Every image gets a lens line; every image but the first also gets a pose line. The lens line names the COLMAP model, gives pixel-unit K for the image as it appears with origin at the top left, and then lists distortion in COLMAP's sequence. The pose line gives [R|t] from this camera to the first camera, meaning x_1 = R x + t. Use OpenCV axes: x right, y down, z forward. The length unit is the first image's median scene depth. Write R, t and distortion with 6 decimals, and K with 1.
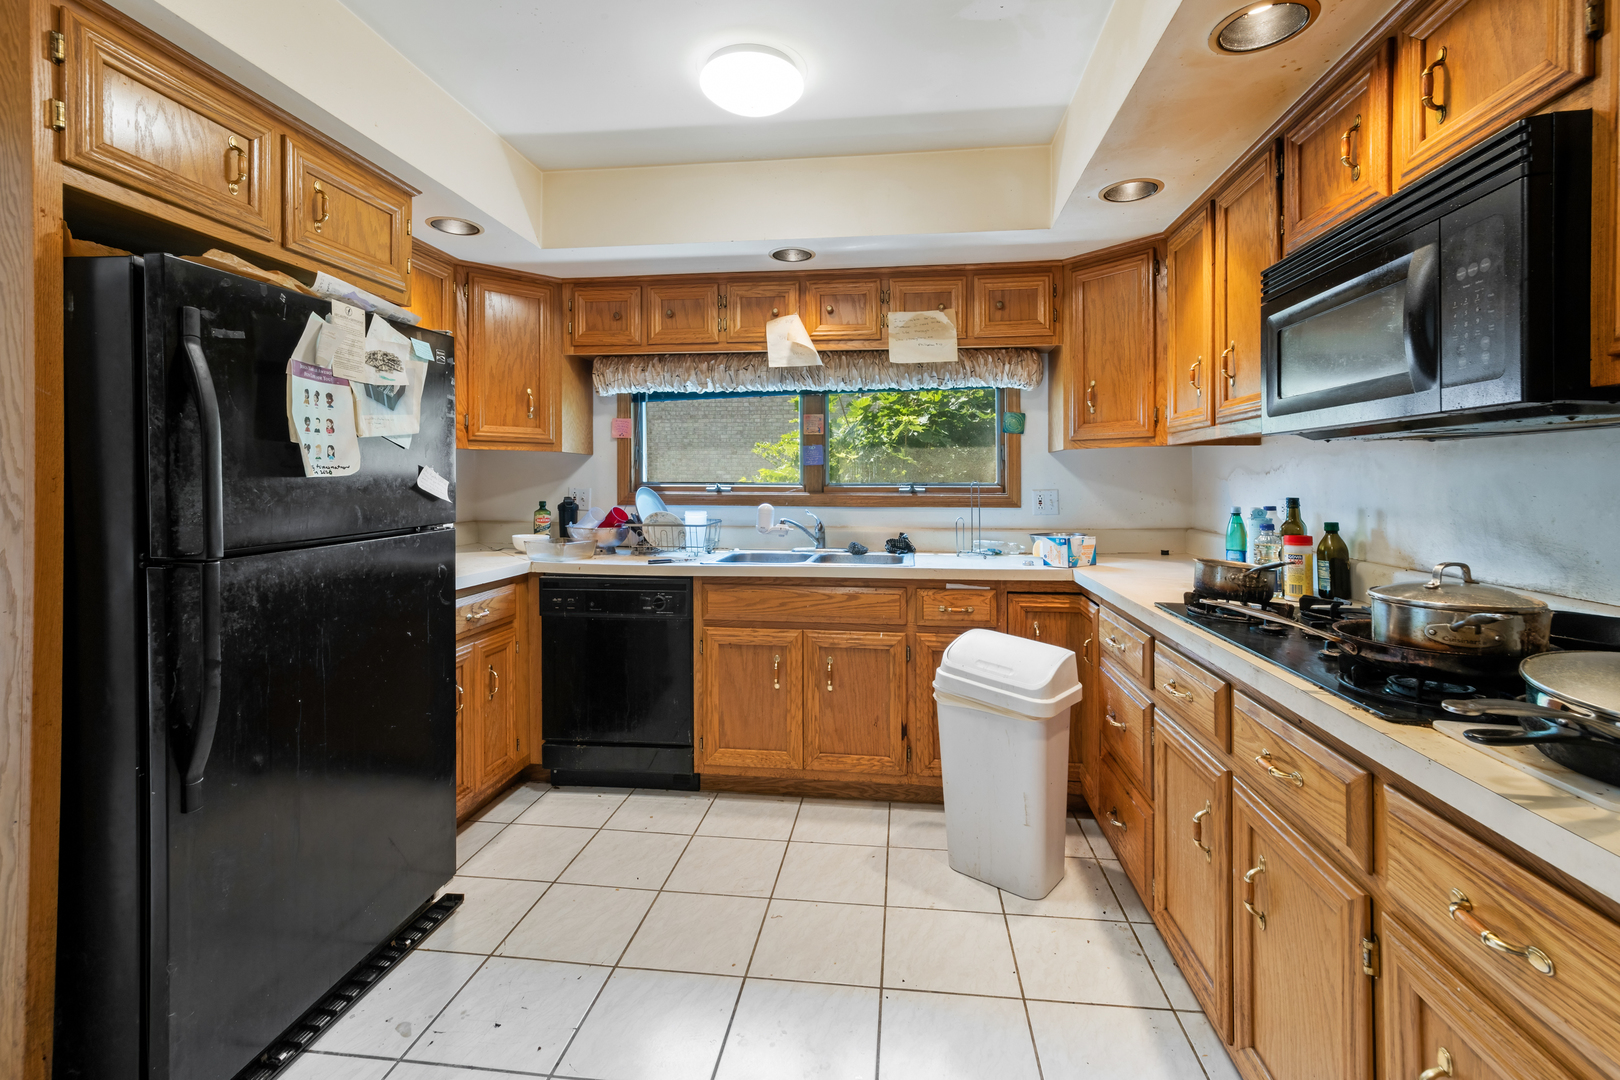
lens RADIAL K [[712.8, 0, 815.7], [0, 712.8, 481.4], [0, 0, 1]] dist [0.008776, 0.000817]
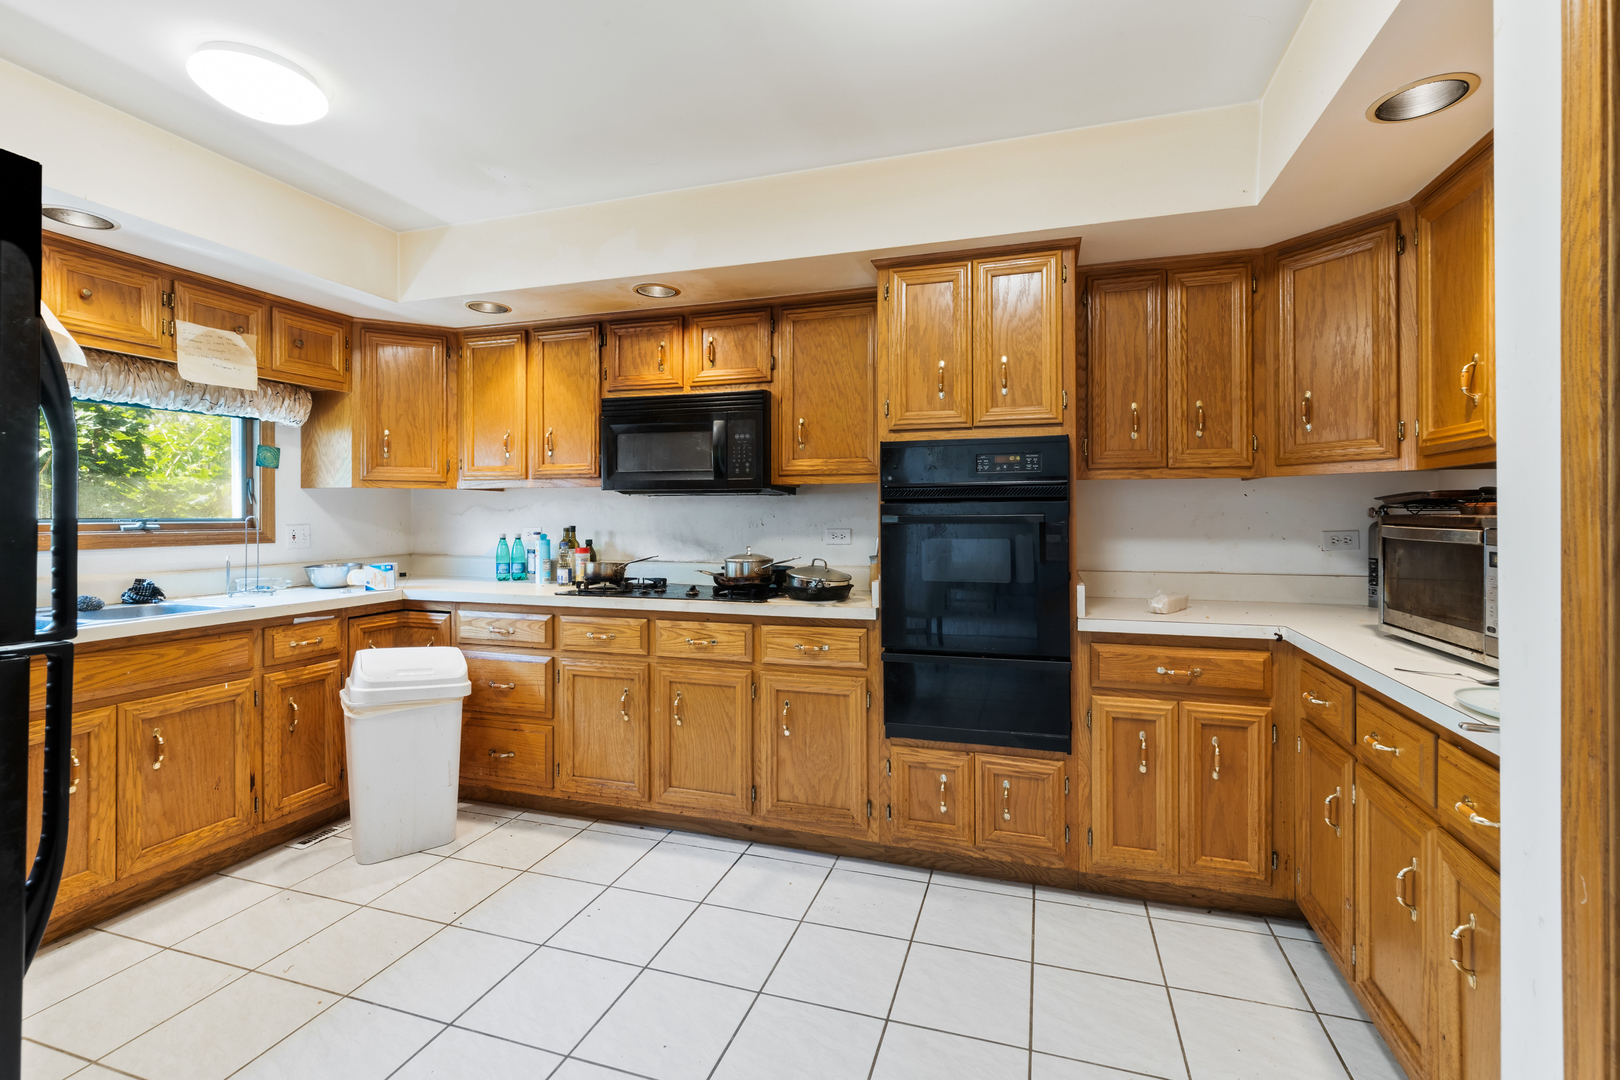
lens RADIAL K [[728.5, 0, 814.8], [0, 728.5, 509.7], [0, 0, 1]] dist [0.001285, 0.000124]
pose [[0.186456, 0.007309, 0.982436, -0.673262], [0.000241, 0.999972, -0.007486, -0.001665], [-0.982463, 0.001632, 0.186449, 0.088976]]
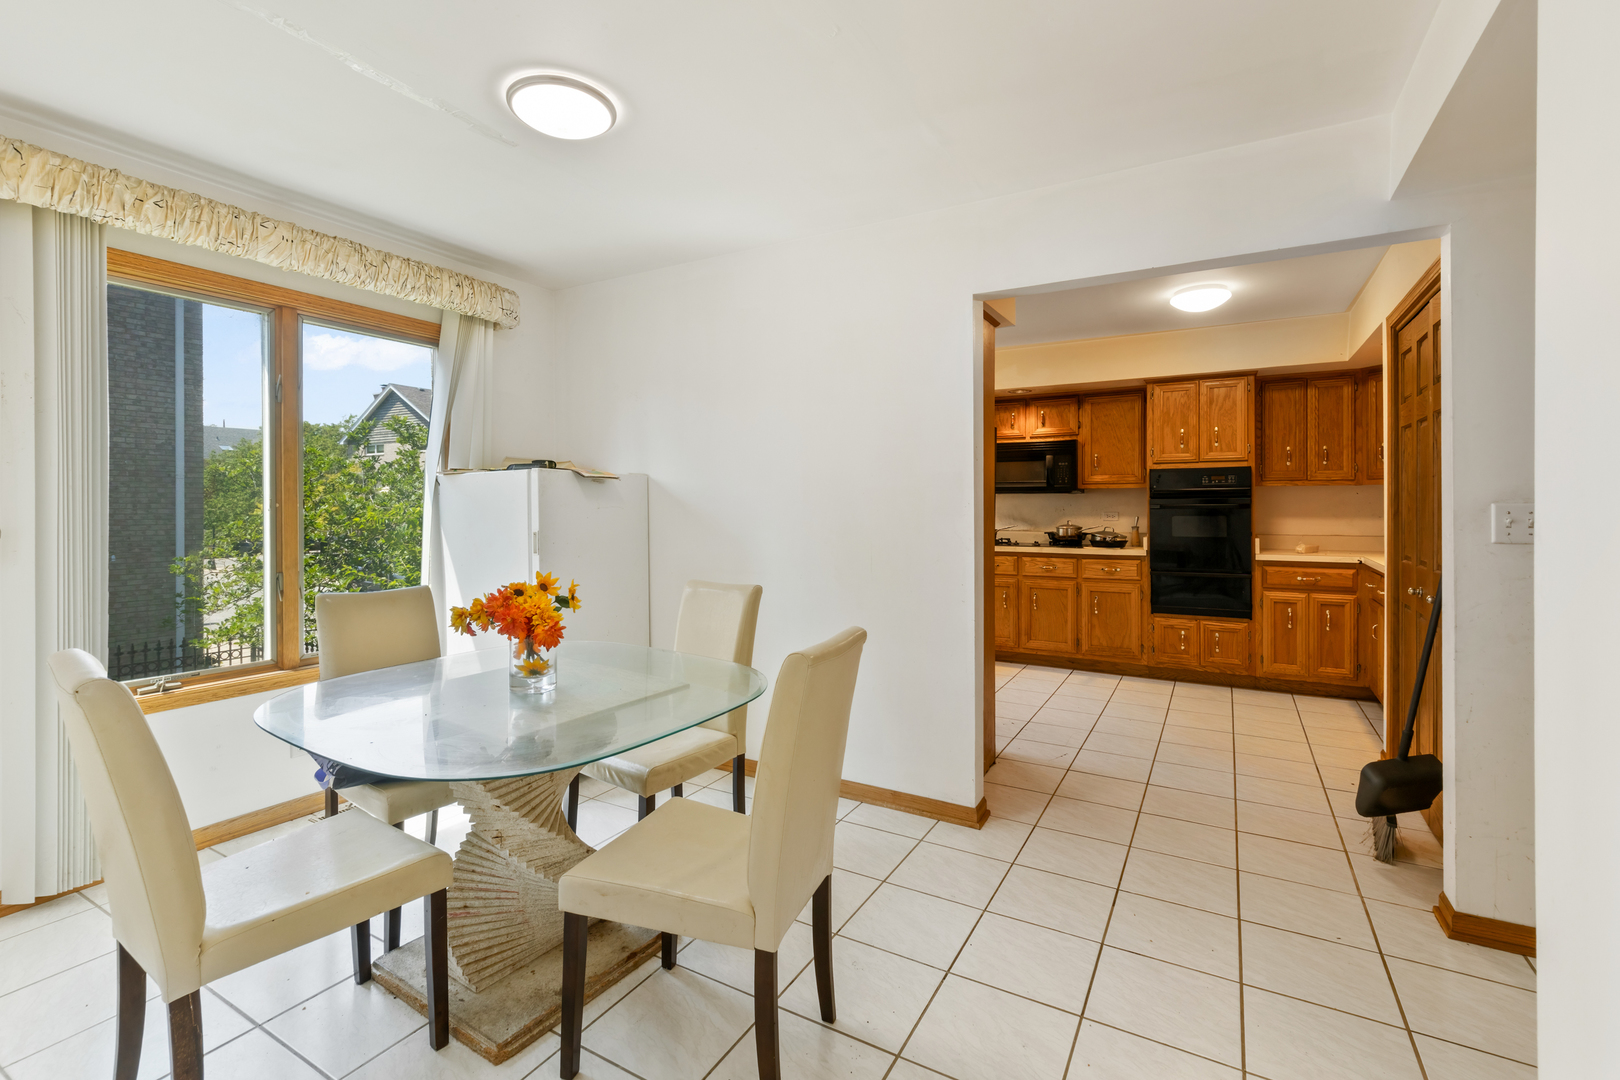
lens RADIAL K [[721.1, 0, 802.4], [0, 721.1, 504.8], [0, 0, 1]] dist [-0.002053, -0.000386]
pose [[0.396087, -0.002397, 0.918210, -1.818344], [0.001836, 0.999997, 0.001818, -0.006528], [-0.918211, 0.000966, 0.396090, 0.263127]]
